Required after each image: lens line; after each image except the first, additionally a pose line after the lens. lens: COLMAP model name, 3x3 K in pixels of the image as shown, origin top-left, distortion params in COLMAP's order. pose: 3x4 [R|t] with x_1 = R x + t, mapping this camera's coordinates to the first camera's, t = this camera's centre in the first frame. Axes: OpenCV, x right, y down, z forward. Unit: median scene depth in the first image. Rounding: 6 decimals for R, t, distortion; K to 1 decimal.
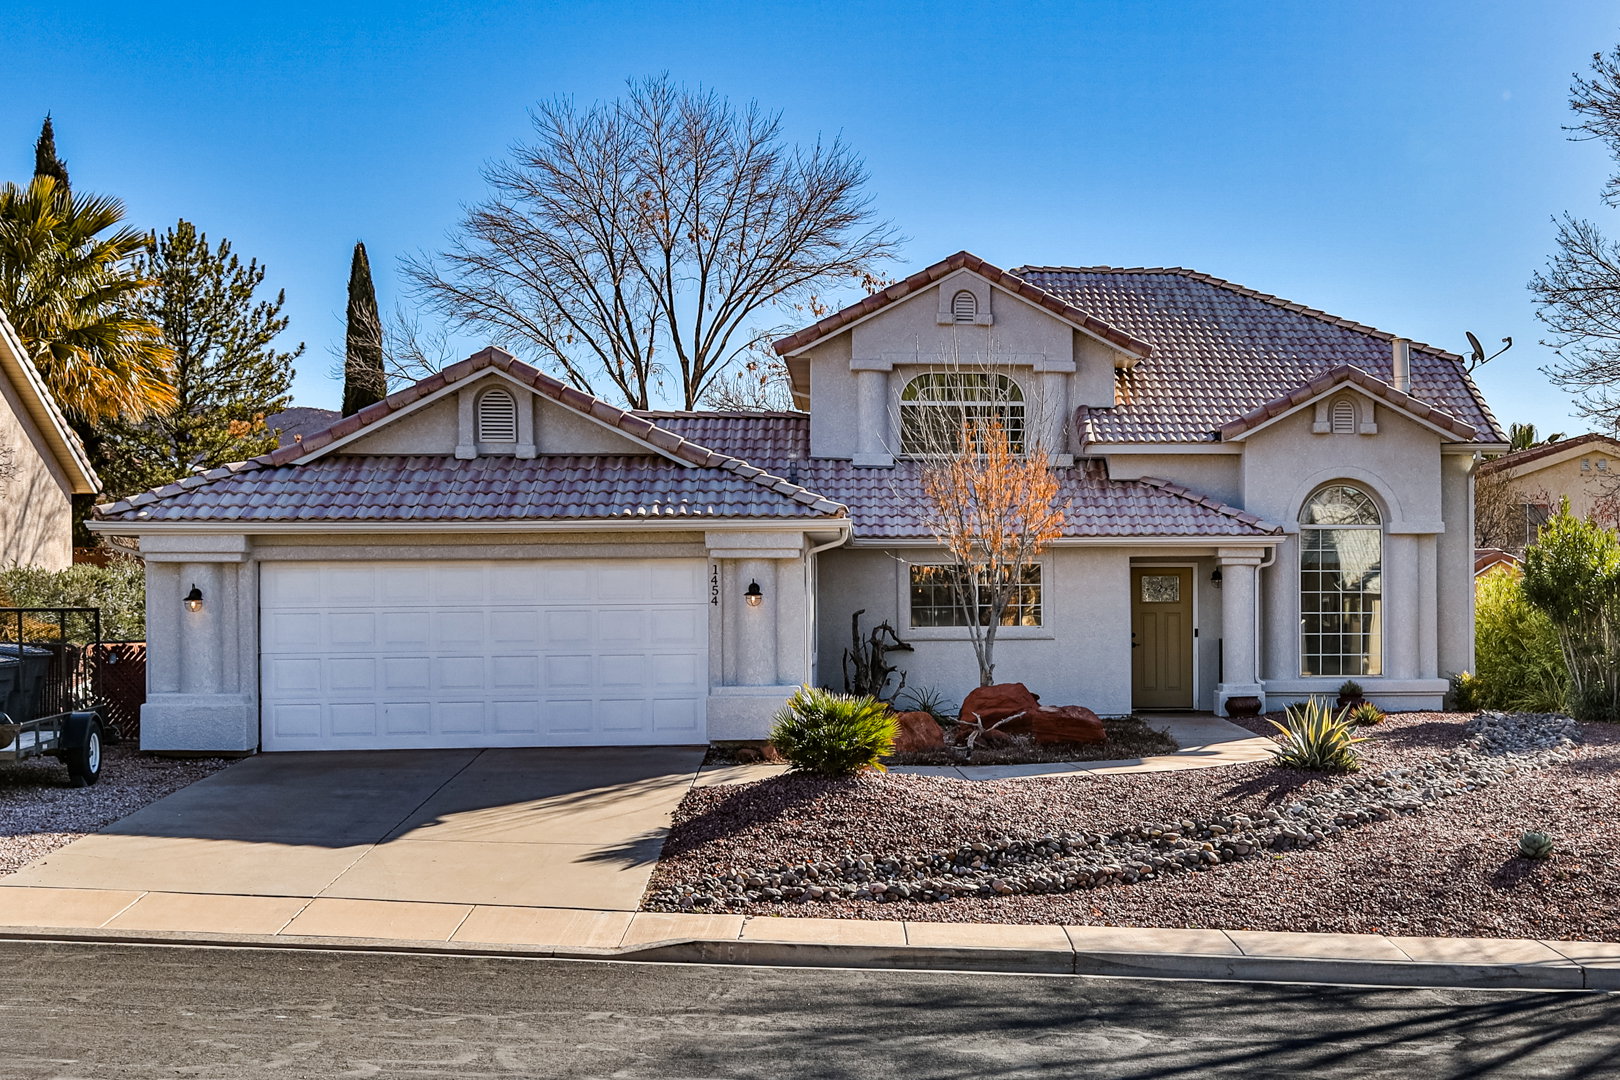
lens RADIAL K [[2222.0, 0, 815.0], [0, 2222.0, 549.3], [0, 0, 1]] dist [0.011587, 0.000000]
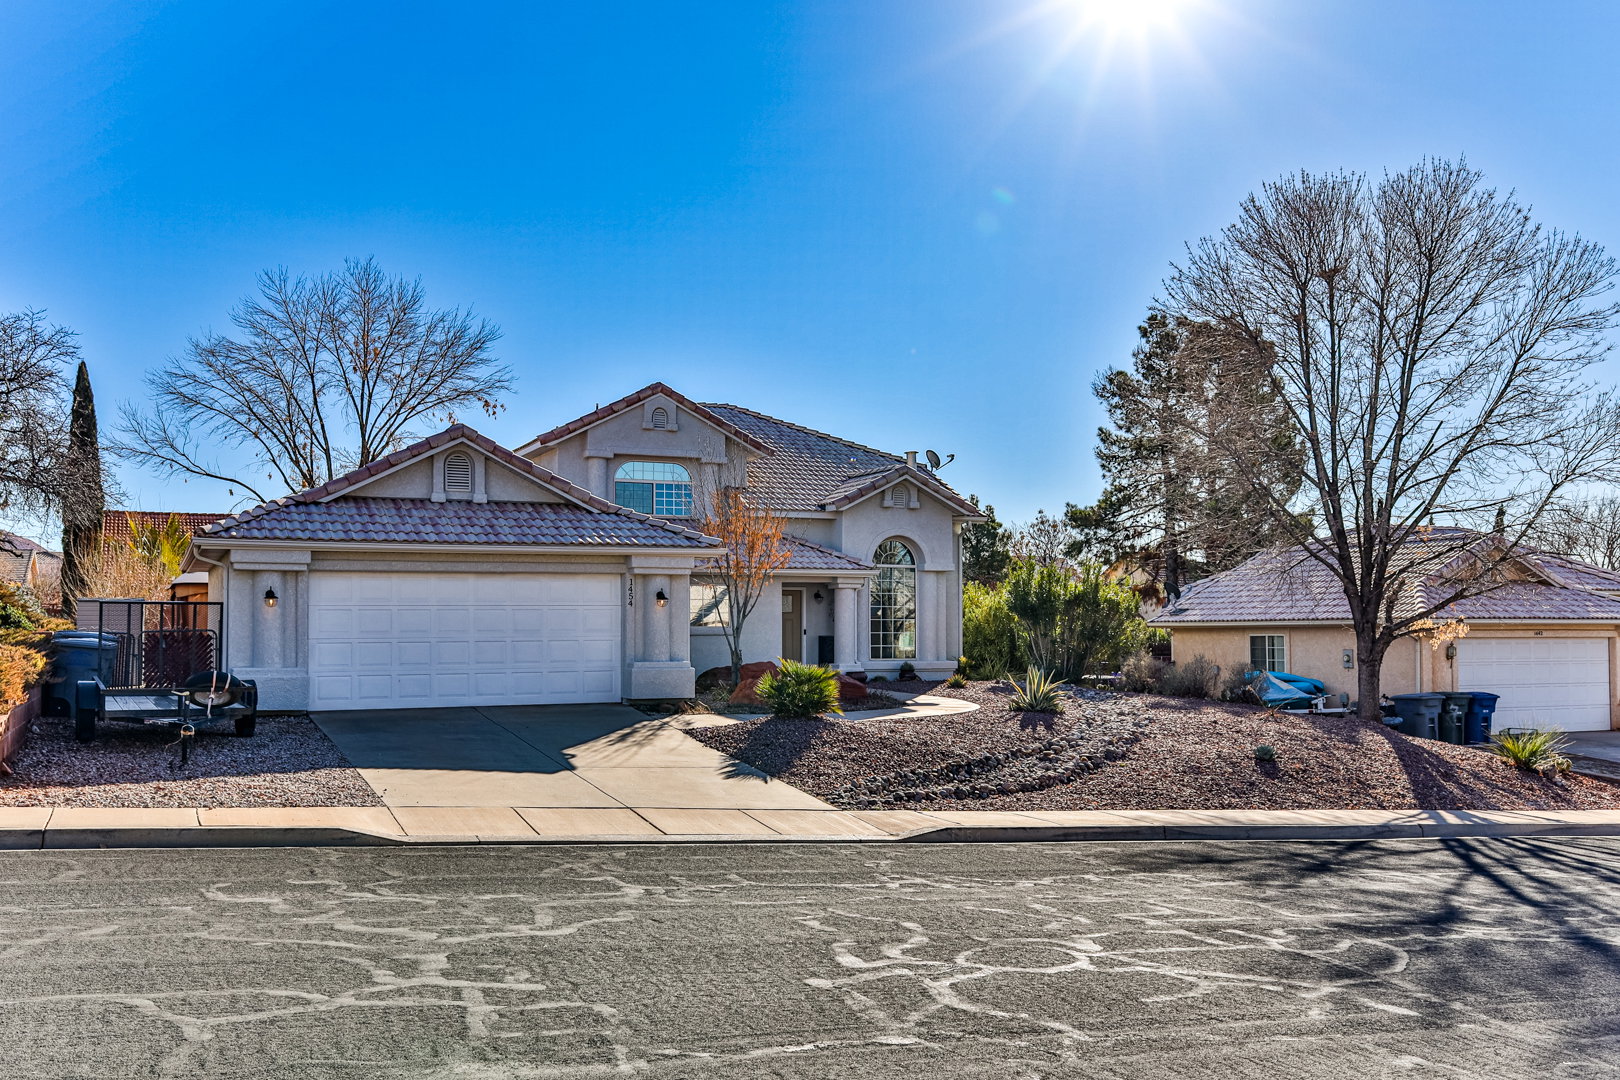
lens RADIAL K [[1405.8, 0, 803.7], [0, 1405.8, 530.6], [0, 0, 1]] dist [-0.002615, -0.001515]
pose [[0.953529, 0.024344, 0.300316, -0.169798], [-0.012256, 0.999039, -0.042072, 0.010167], [-0.301052, 0.036436, 0.952912, 0.065894]]
